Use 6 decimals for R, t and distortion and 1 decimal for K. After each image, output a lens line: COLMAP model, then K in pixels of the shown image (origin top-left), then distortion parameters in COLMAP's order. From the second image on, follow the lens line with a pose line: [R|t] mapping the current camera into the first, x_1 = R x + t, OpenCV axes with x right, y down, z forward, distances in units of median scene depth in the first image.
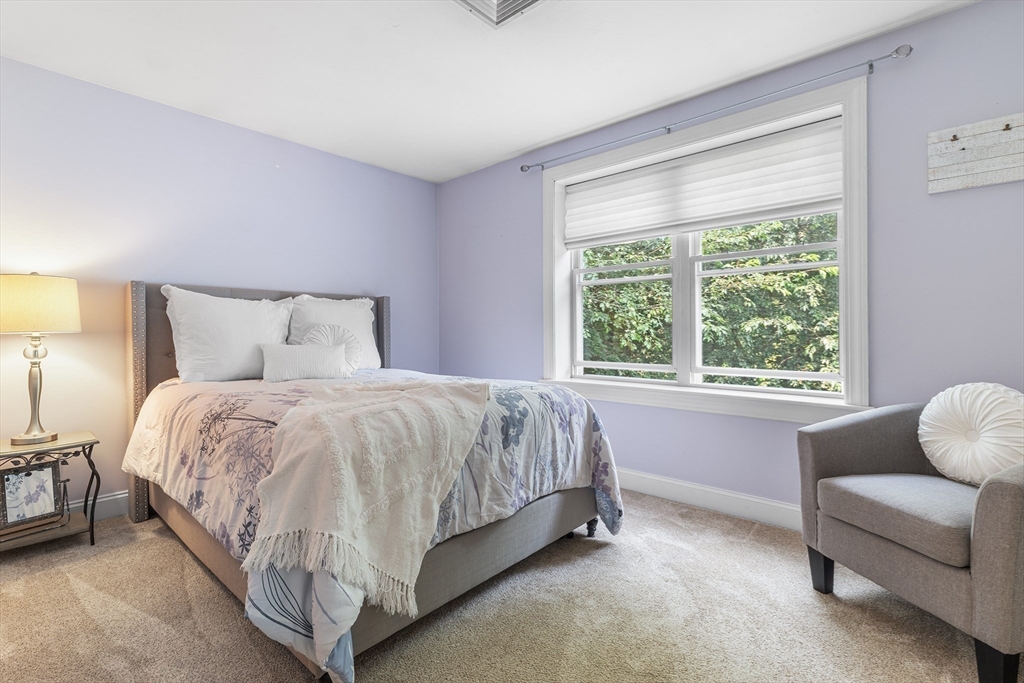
lens RADIAL K [[461.2, 0, 521.2], [0, 461.2, 334.4], [0, 0, 1]] dist [0.005175, 0.000533]
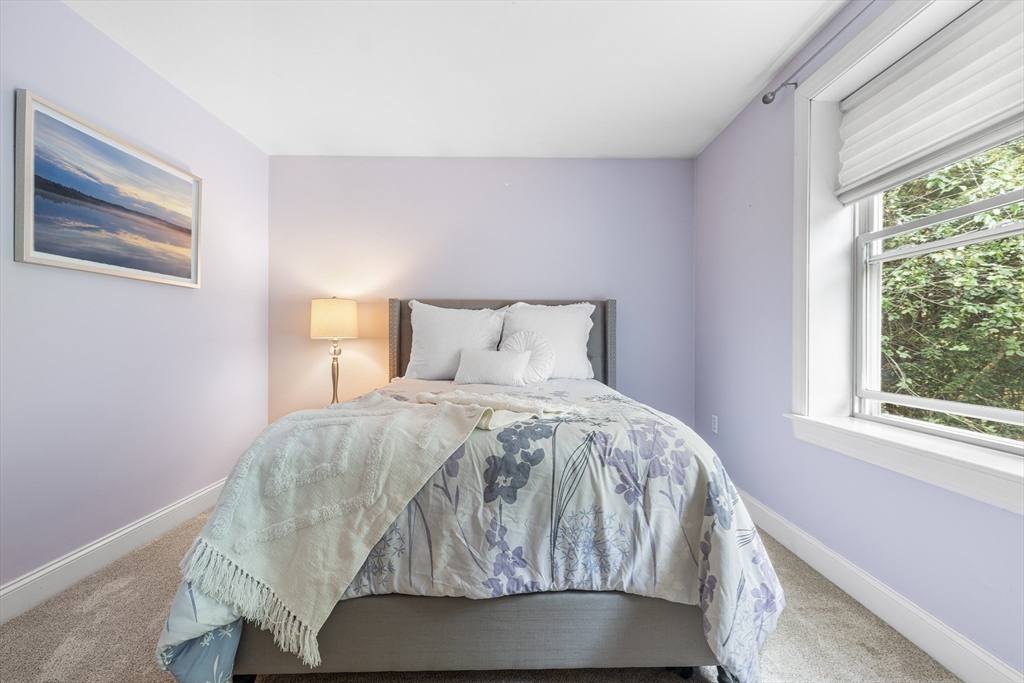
lens RADIAL K [[461.2, 0, 515.5], [0, 461.2, 342.5], [0, 0, 1]] dist [0.005175, 0.000533]
pose [[0.677653, 0.011842, -0.735287, 0.483203], [-0.010458, 0.999924, 0.006466, -0.004726], [0.735308, 0.003308, 0.677725, 0.507367]]
